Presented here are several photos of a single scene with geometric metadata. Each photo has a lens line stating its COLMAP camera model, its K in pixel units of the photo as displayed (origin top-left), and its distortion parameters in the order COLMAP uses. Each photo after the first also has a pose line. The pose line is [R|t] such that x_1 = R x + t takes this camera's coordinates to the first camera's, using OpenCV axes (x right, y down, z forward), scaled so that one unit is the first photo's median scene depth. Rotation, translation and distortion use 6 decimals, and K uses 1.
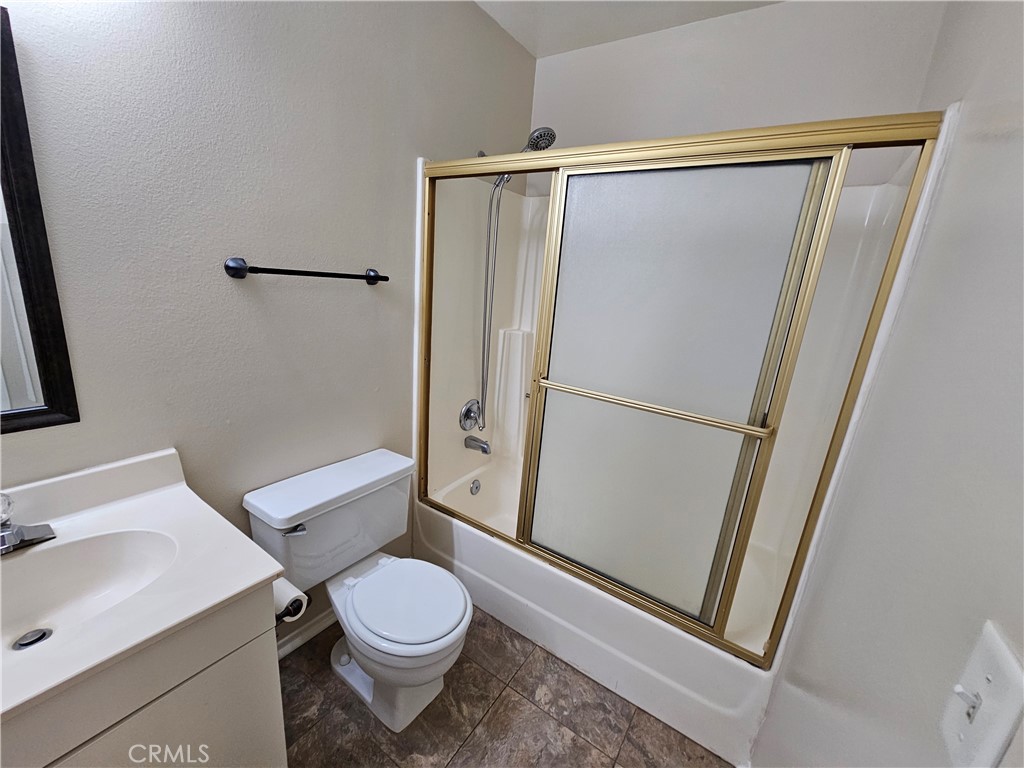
lens RADIAL K [[418.5, 0, 518.1], [0, 418.5, 389.9], [0, 0, 1]] dist [-0.002047, 0.000749]
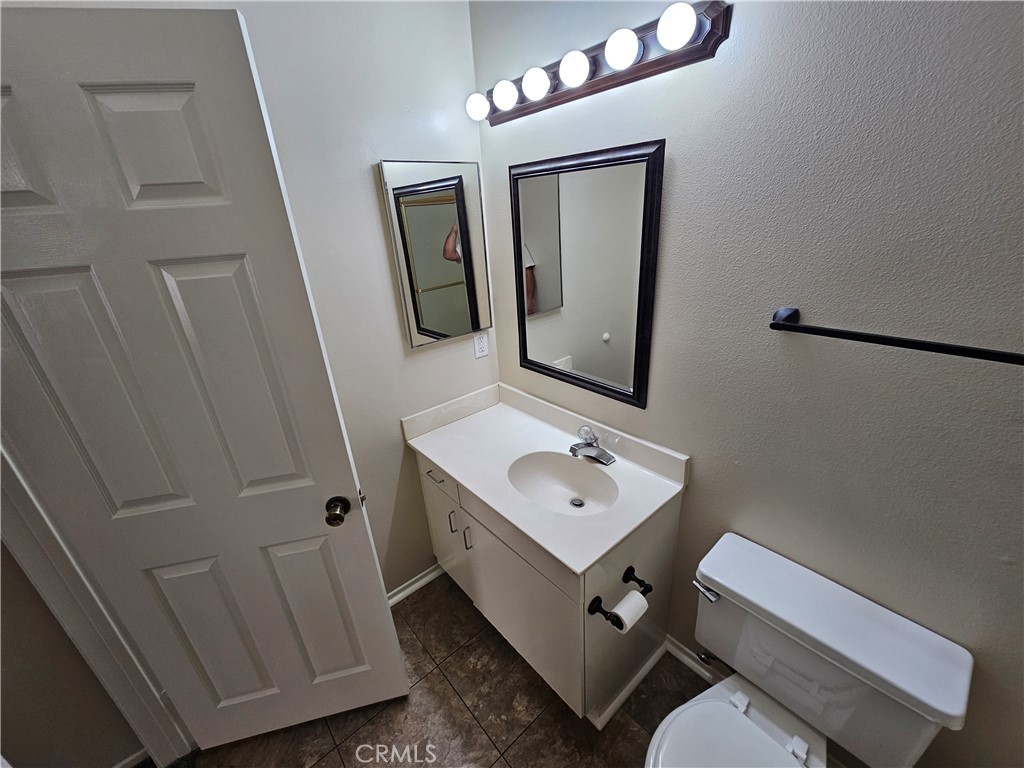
lens RADIAL K [[414.9, 0, 515.3], [0, 414.9, 390.9], [0, 0, 1]] dist [-0.002287, 0.000285]
pose [[-0.280379, 0.315575, -0.906532, 0.354716], [-0.212815, 0.900473, 0.379286, -0.400961], [0.936001, 0.299267, -0.185315, 0.741277]]
